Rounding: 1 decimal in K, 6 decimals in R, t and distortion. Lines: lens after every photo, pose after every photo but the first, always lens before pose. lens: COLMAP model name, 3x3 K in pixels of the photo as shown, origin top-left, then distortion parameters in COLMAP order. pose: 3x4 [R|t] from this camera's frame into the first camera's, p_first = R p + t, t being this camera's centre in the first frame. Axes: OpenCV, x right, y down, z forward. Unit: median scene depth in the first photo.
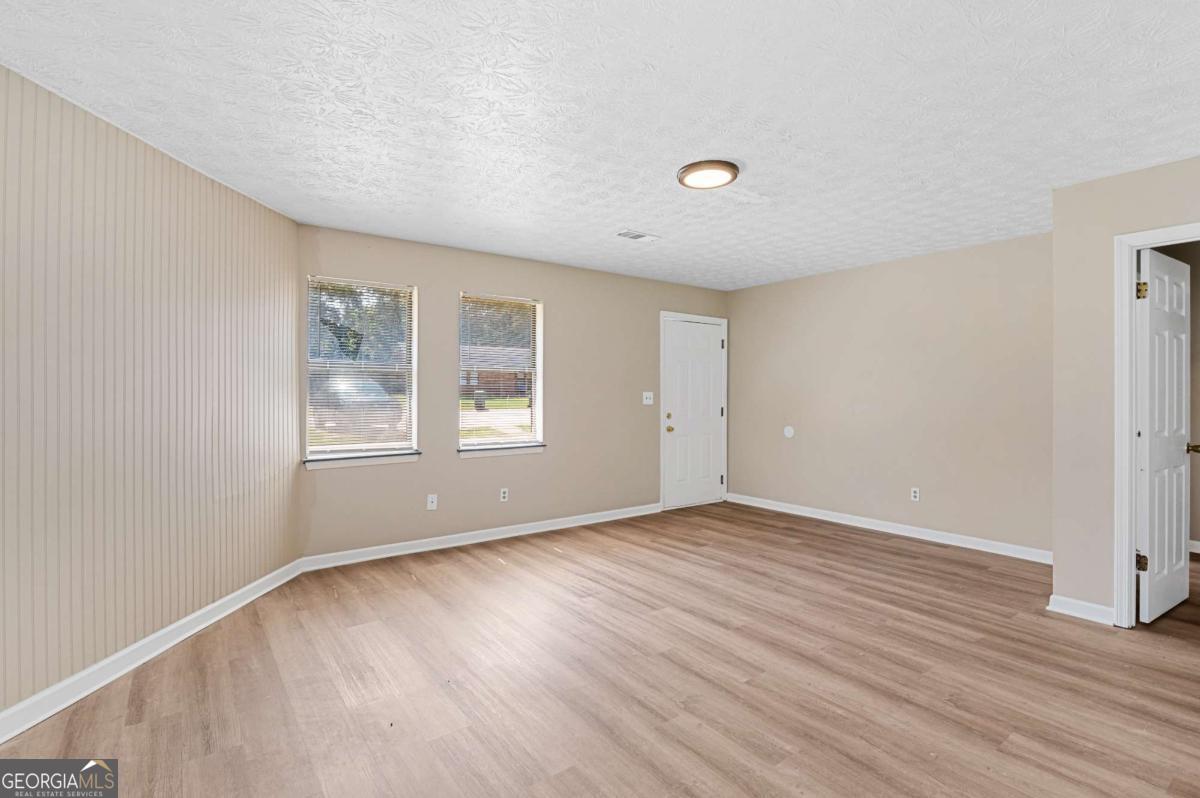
lens RADIAL K [[565.8, 0, 601.2], [0, 565.8, 392.6], [0, 0, 1]] dist [-0.000664, -0.000038]
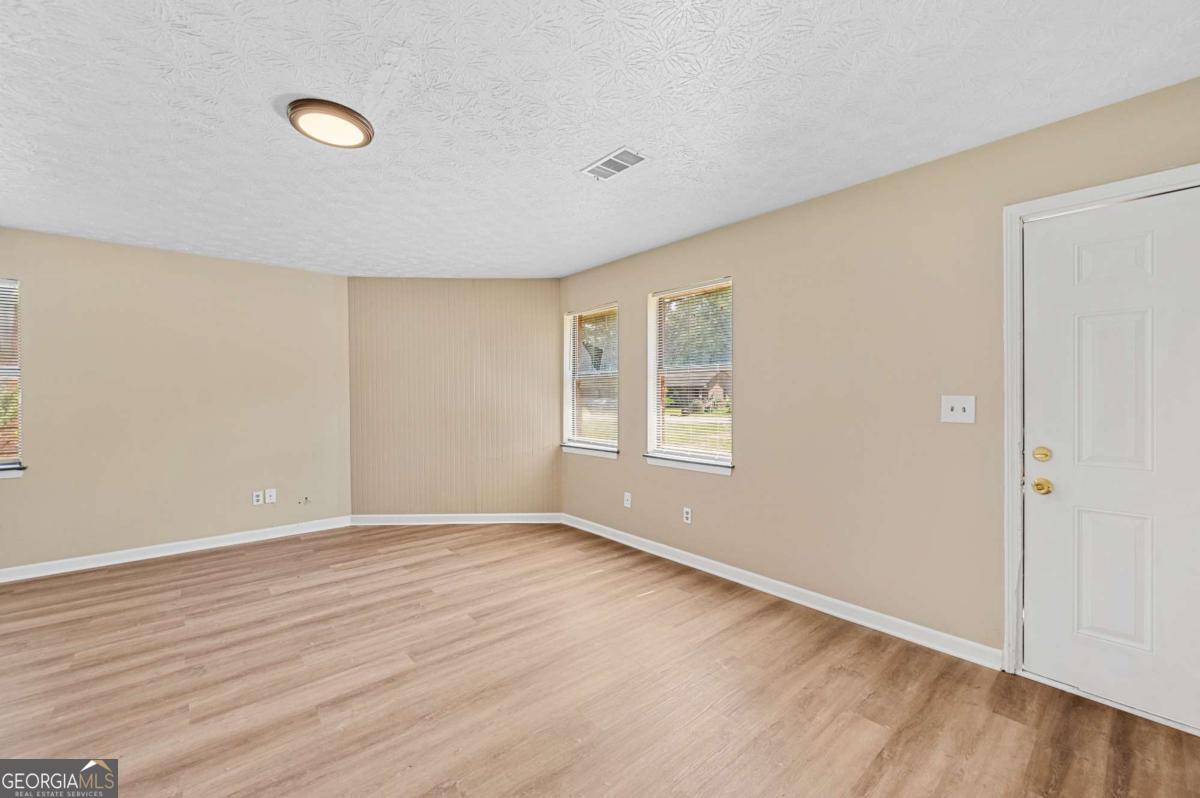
lens RADIAL K [[479.3, 0, 599.3], [0, 479.3, 395.4], [0, 0, 1]] dist [-0.003250, -0.000170]
pose [[0.071127, -0.001701, -0.997466, 0.771705], [0.000623, 0.999998, -0.001661, -0.001614], [0.997467, -0.000504, 0.071128, 1.145524]]
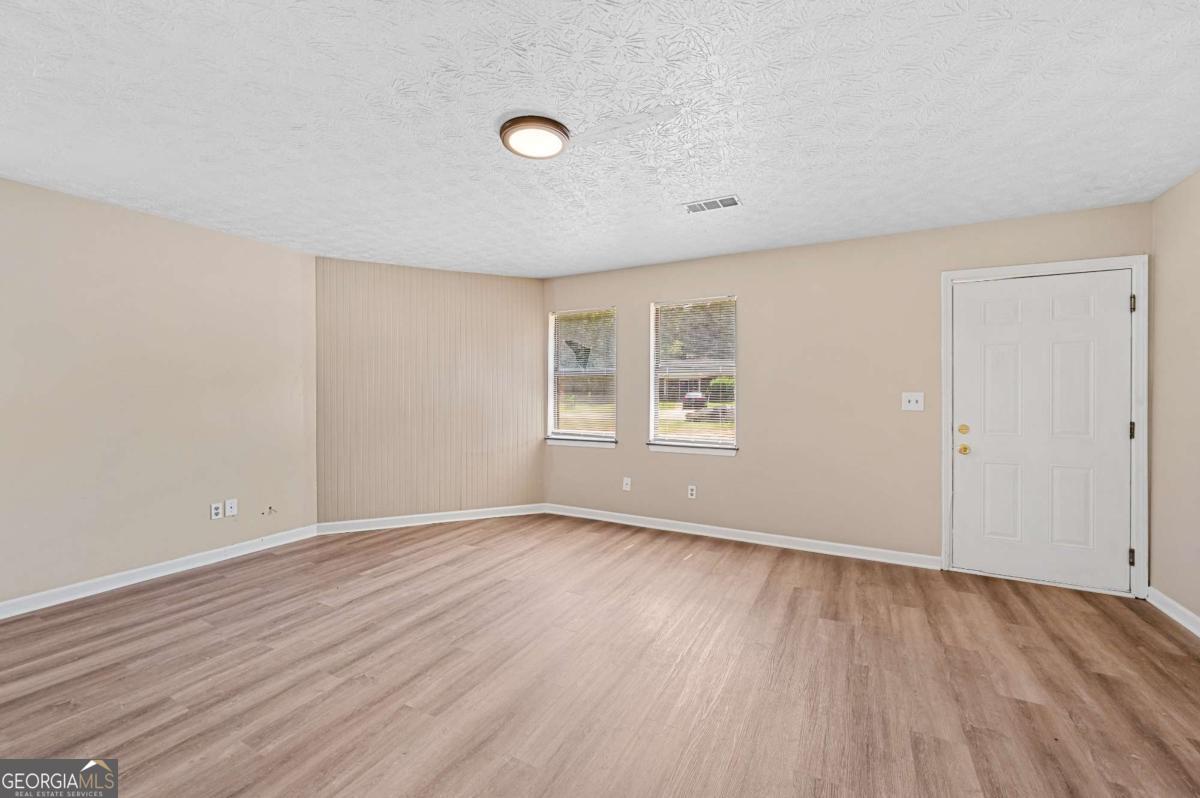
lens RADIAL K [[483.0, 0, 602.2], [0, 483.0, 388.9], [0, 0, 1]] dist [-0.002875, 0.000031]
pose [[0.428990, -0.005261, -0.903294, 0.776592], [-0.004607, 0.999957, -0.008012, 0.001507], [0.903298, 0.007598, 0.428947, 0.668223]]
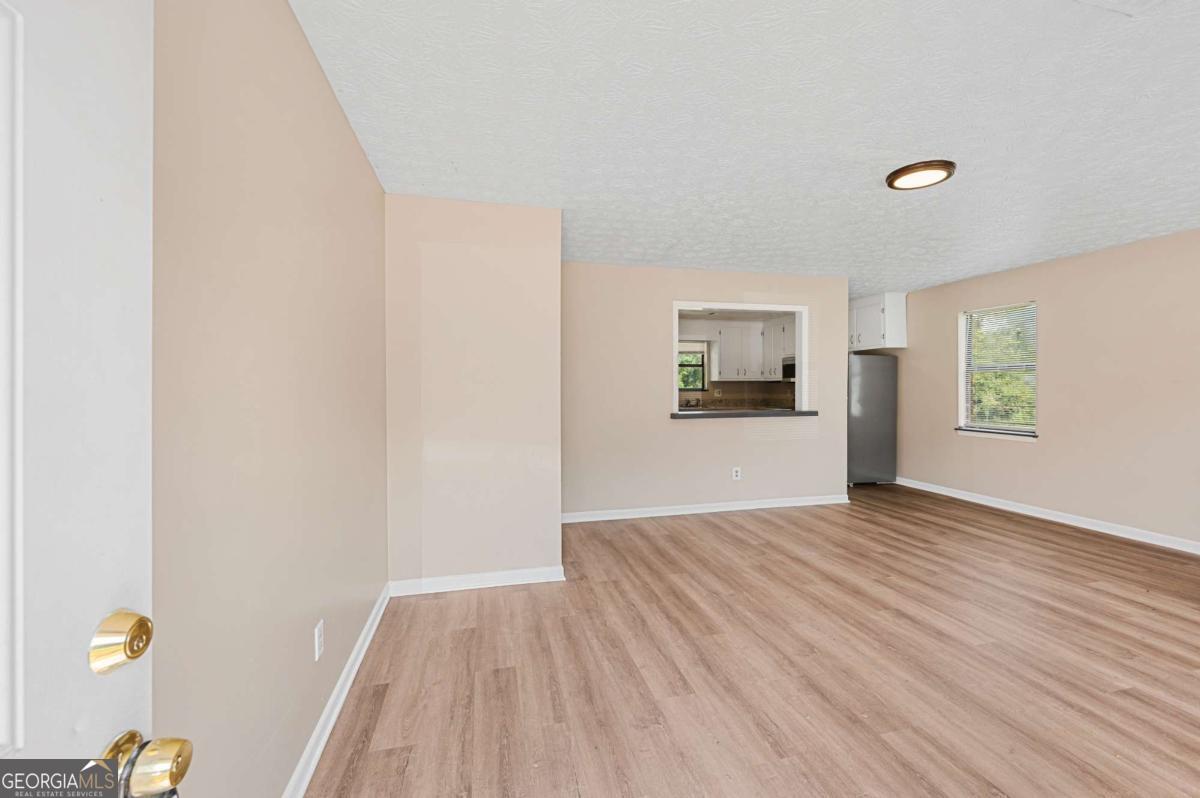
lens RADIAL K [[483.0, 0, 602.2], [0, 483.0, 388.9], [0, 0, 1]] dist [-0.002875, 0.000031]
pose [[-0.921757, -0.001182, 0.387766, 0.329826], [0.002674, 0.999952, 0.009405, -0.006281], [-0.387758, 0.009706, -0.921710, 1.758727]]
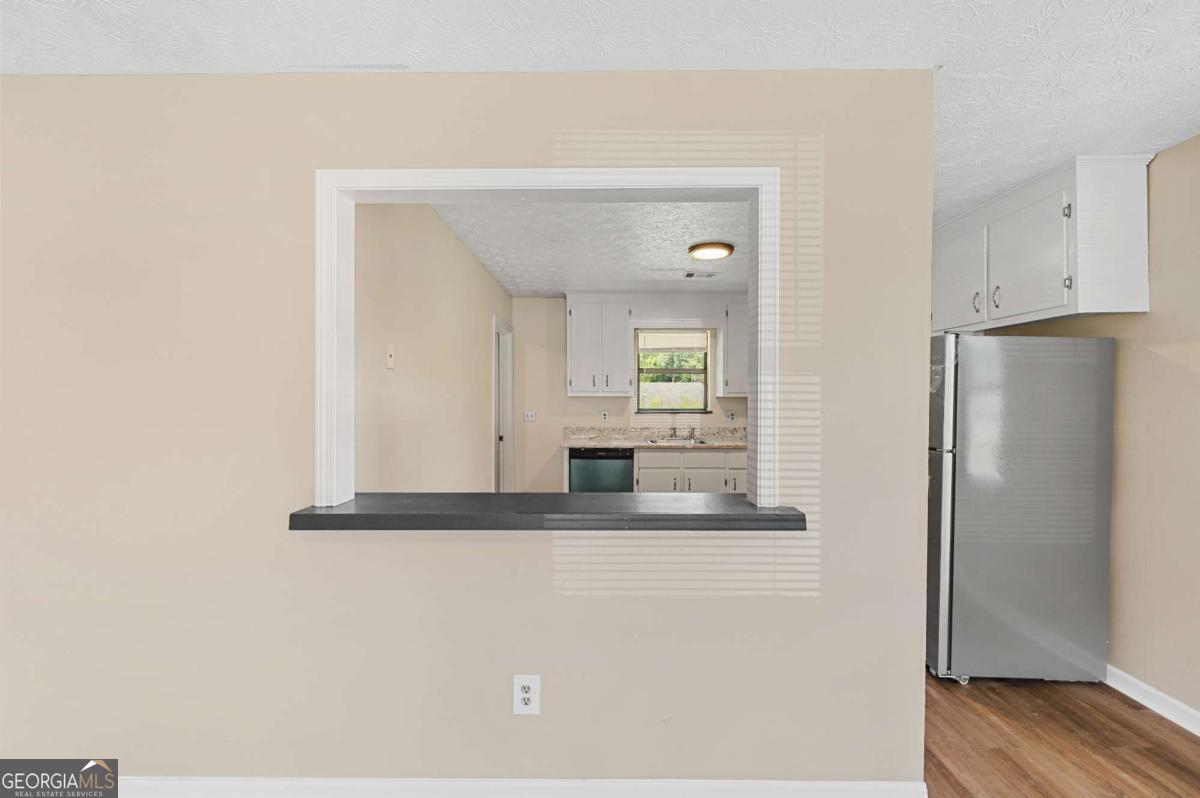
lens RADIAL K [[479.3, 0, 599.3], [0, 479.3, 395.4], [0, 0, 1]] dist [-0.003250, -0.000170]
pose [[-0.803103, -0.002881, 0.595834, 0.192664], [-0.002426, 0.999996, 0.001565, -0.027343], [-0.595836, -0.000188, -0.803106, 0.640233]]
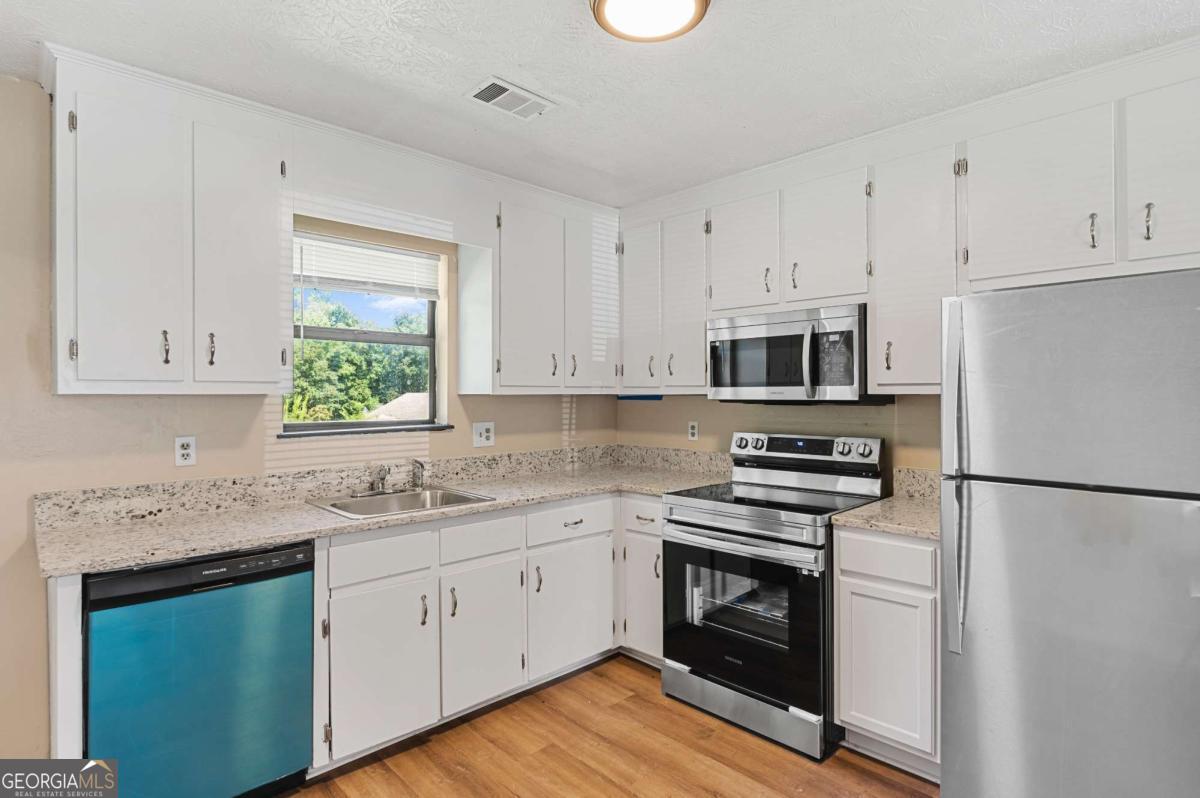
lens RADIAL K [[614.4, 0, 599.6], [0, 614.4, 385.9], [0, 0, 1]] dist [-0.002360, -0.000108]
pose [[-0.991144, -0.001968, -0.132777, 0.695999], [-0.000350, 0.999925, -0.012210, -0.023457], [0.132791, -0.012056, -0.991071, 0.173870]]
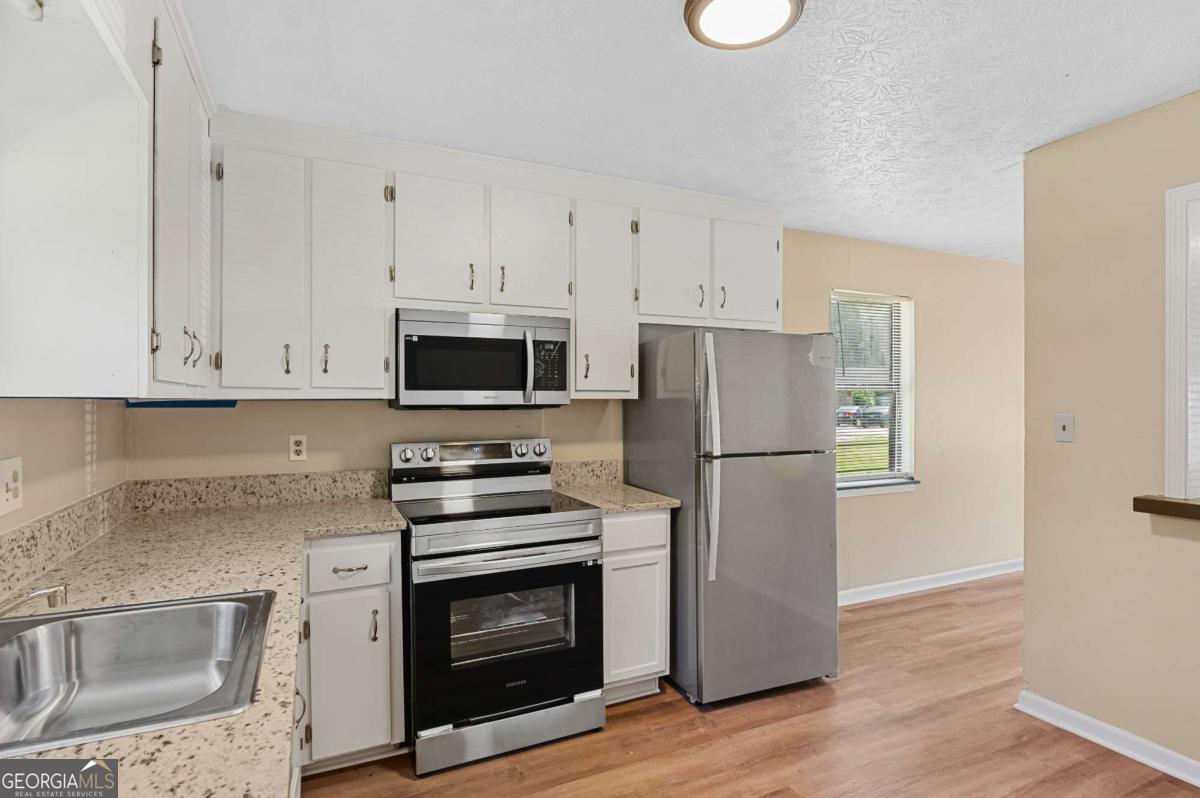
lens RADIAL K [[614.1, 0, 600.0], [0, 614.1, 399.0], [0, 0, 1]] dist [-0.001194, 0.000646]
pose [[-0.194296, -0.003099, -0.980938, 1.082993], [-0.001738, 0.999995, -0.002815, -0.020251], [0.980941, 0.001158, -0.194300, -0.298784]]
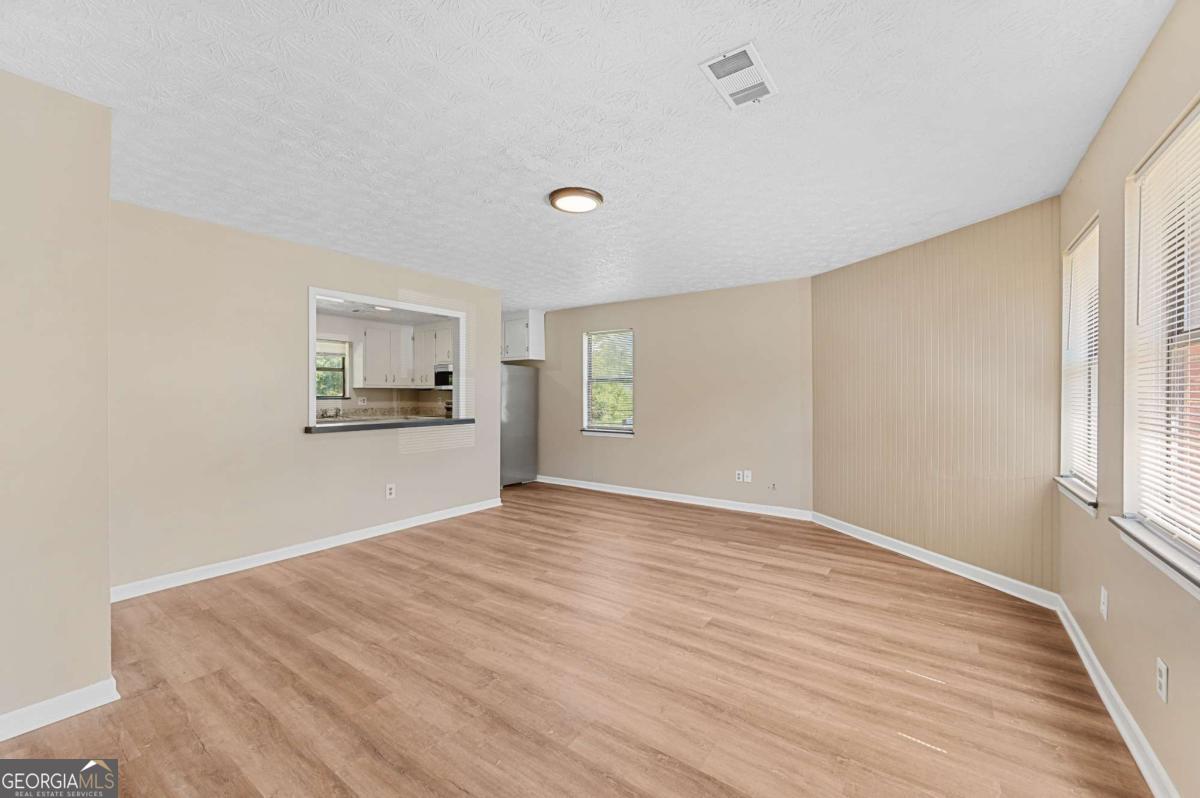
lens RADIAL K [[479.3, 0, 599.3], [0, 479.3, 395.4], [0, 0, 1]] dist [-0.003250, -0.000170]
pose [[-0.952641, -0.002046, -0.304089, 0.375879], [-0.003943, 0.999976, 0.005626, -0.003823], [0.304070, 0.006558, -0.952627, 1.662220]]
